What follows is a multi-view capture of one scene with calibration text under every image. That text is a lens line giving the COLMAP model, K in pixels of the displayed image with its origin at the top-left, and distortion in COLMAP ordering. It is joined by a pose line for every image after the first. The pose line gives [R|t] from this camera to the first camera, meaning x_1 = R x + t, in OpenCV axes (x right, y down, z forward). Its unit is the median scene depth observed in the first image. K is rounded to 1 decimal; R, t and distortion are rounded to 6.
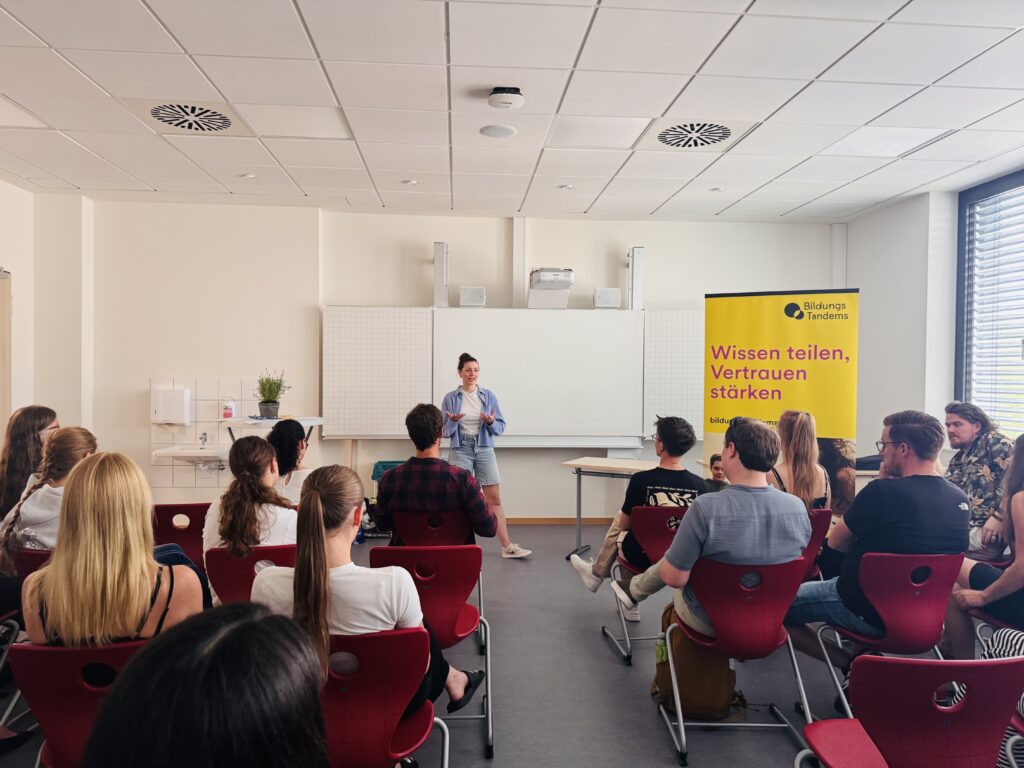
lens RADIAL K [[722.9, 0, 512.0], [0, 722.9, 384.0], [0, 0, 1]] dist [0.088772, -0.124204]
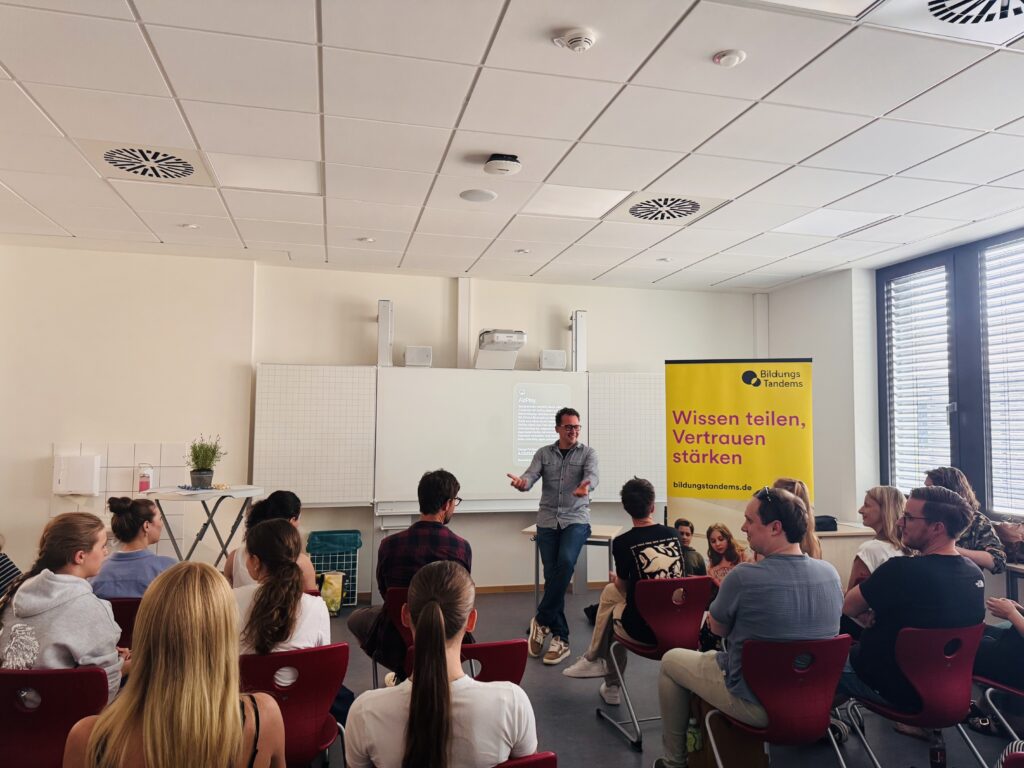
lens RADIAL K [[717.3, 0, 512.0], [0, 717.3, 384.0], [0, 0, 1]] dist [0.090110, -0.127965]
pose [[0.985906, 0.009083, 0.167053, -0.119855], [0.002773, 0.997501, -0.070601, -0.019738], [-0.167276, 0.070069, 0.983417, 0.043314]]
